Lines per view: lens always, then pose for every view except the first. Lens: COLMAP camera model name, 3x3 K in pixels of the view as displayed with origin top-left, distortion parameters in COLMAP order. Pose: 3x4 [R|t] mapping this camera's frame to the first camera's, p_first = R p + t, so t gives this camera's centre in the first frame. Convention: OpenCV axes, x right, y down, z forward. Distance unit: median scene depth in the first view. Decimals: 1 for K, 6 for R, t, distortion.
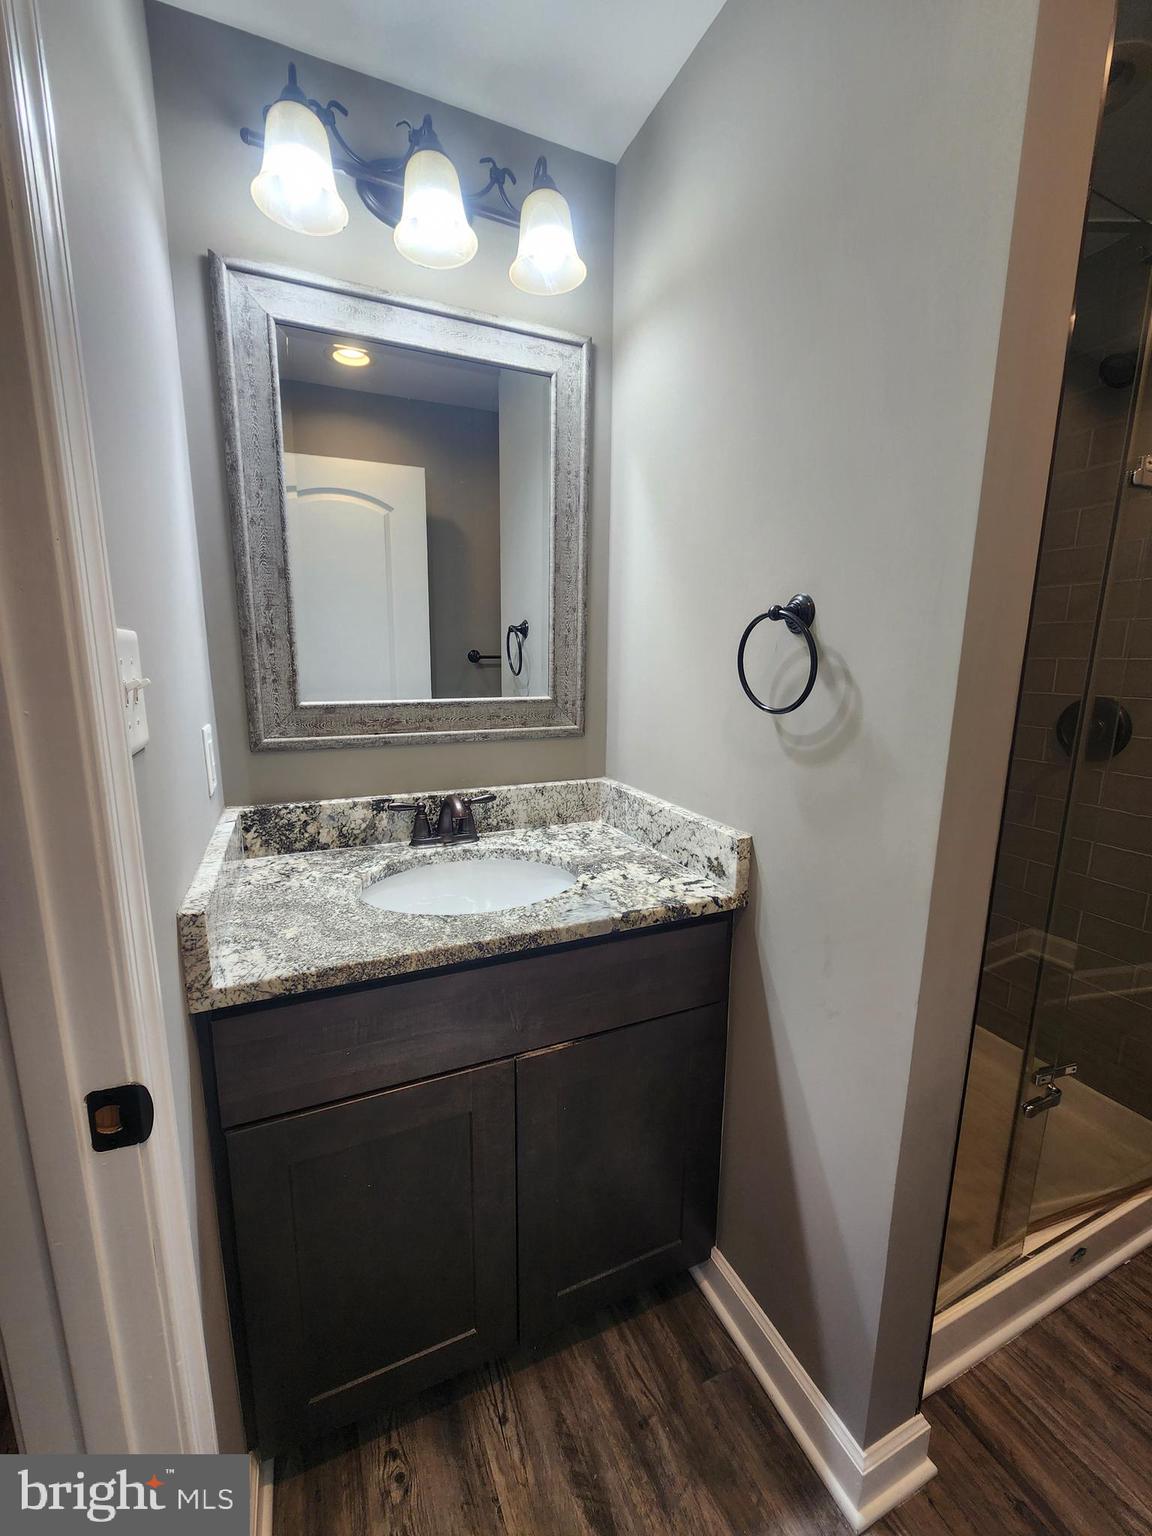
lens RADIAL K [[625.6, 0, 578.1], [0, 625.6, 770.6], [0, 0, 1]] dist [-0.008981, 0.001164]
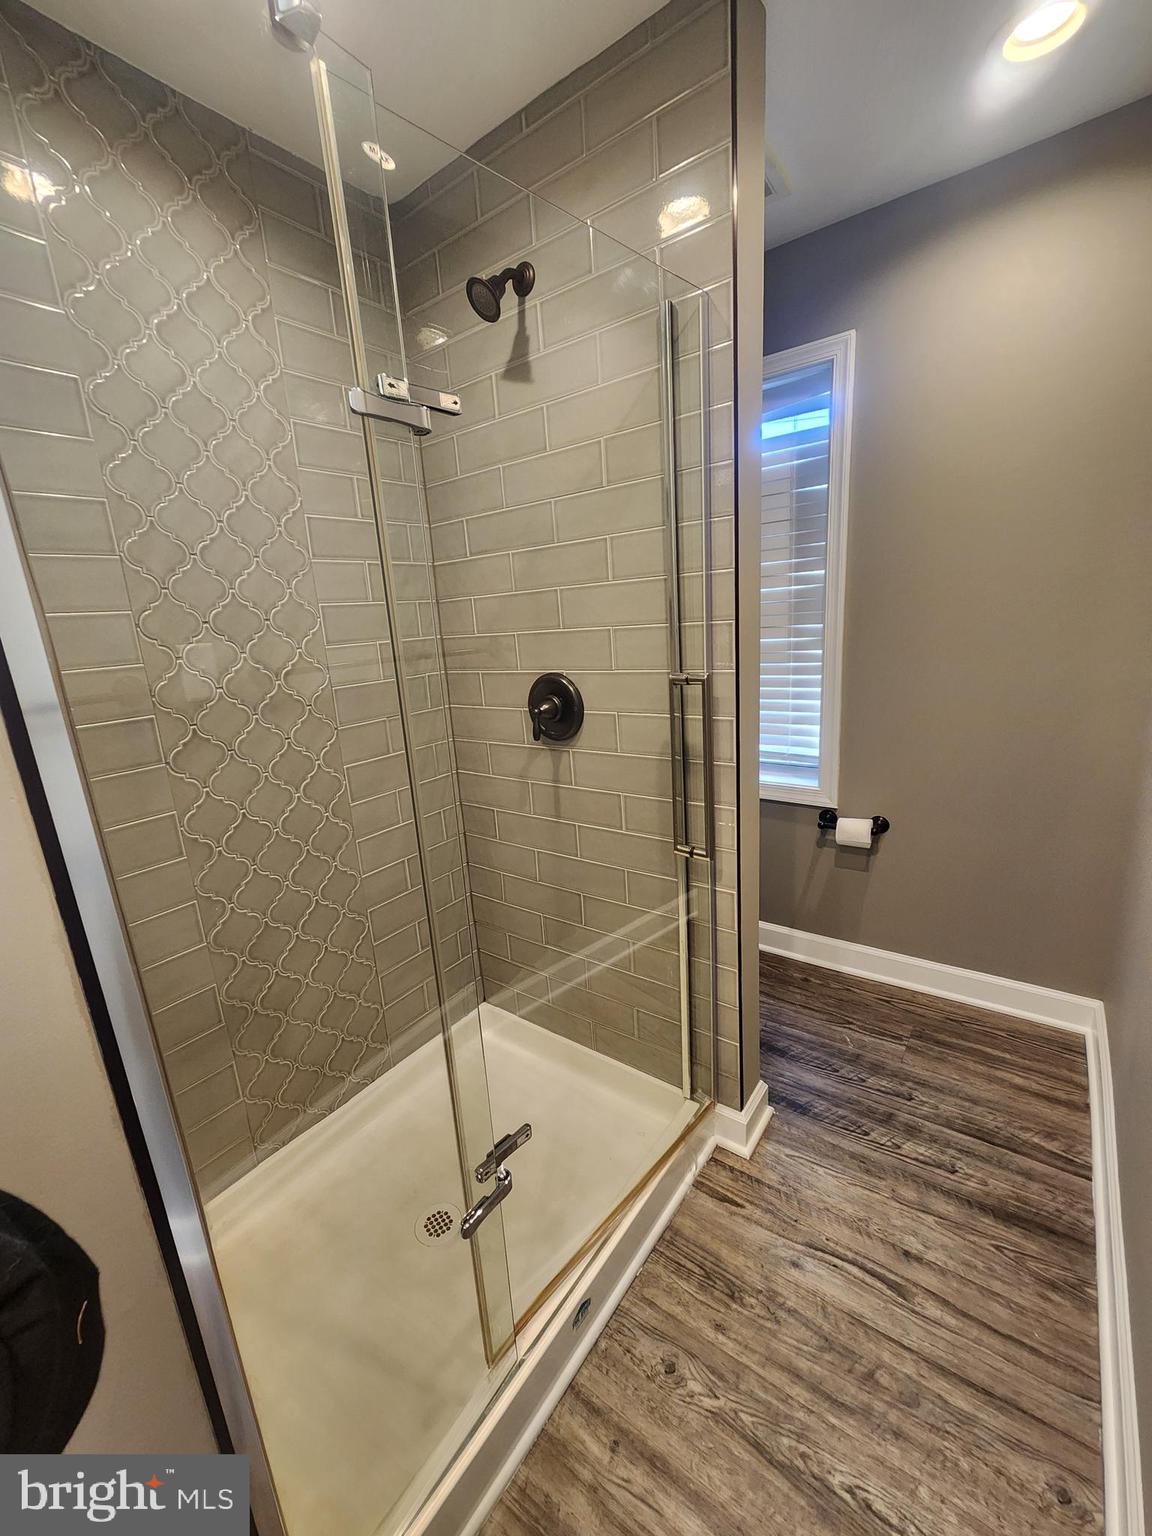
lens RADIAL K [[625.6, 0, 568.9], [0, 625.6, 765.5], [0, 0, 1]] dist [-0.008981, 0.001164]
pose [[0.871721, -0.178562, 0.456309, 0.546542], [0.161702, 0.983901, 0.076107, -0.064250], [-0.462553, 0.007442, 0.886561, 0.220866]]
